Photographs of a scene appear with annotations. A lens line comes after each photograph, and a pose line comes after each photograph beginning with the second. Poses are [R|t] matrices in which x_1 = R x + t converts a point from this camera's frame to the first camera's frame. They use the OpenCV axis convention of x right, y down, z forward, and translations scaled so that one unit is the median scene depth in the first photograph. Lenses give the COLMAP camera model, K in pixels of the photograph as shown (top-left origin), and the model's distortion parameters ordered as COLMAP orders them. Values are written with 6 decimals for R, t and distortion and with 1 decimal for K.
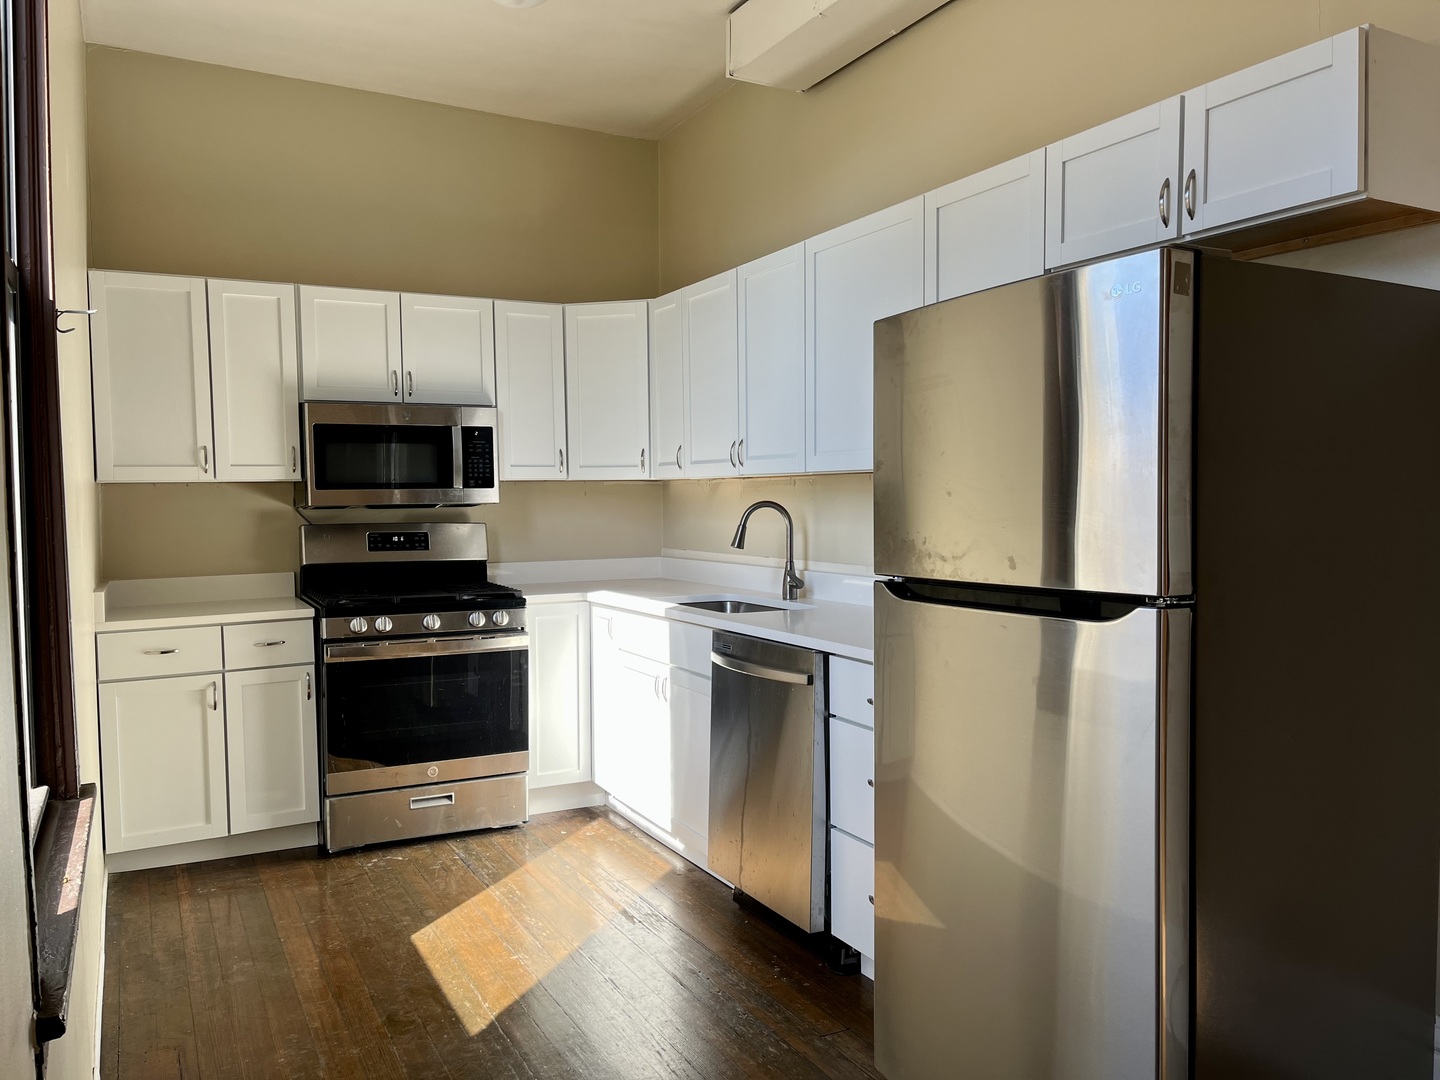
lens RADIAL K [[1094.1, 0, 720.0], [0, 1094.1, 540.0], [0, 0, 1]] dist [-0.000948, -0.001770]
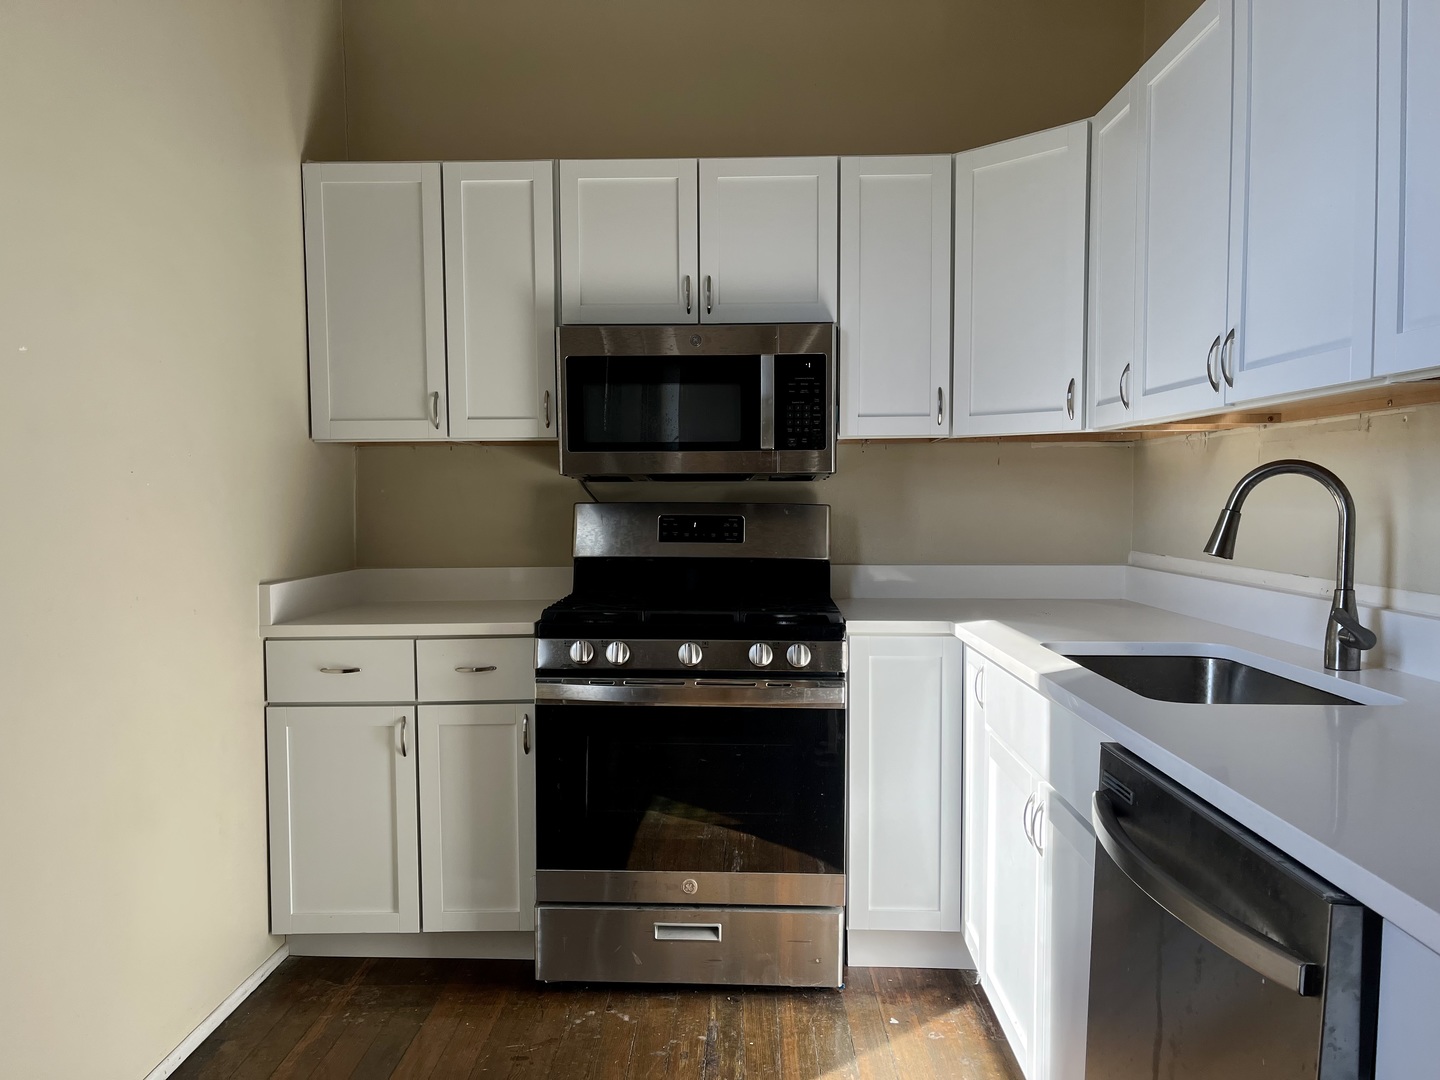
lens RADIAL K [[1090.0, 0, 718.5], [0, 1090.0, 553.1], [0, 0, 1]] dist [0.050972, -0.000215]
pose [[0.871861, 0.034205, -0.488558, 0.058571], [-0.026398, 0.999390, 0.022861, 0.000570], [0.489042, -0.007035, 0.872232, 0.432724]]
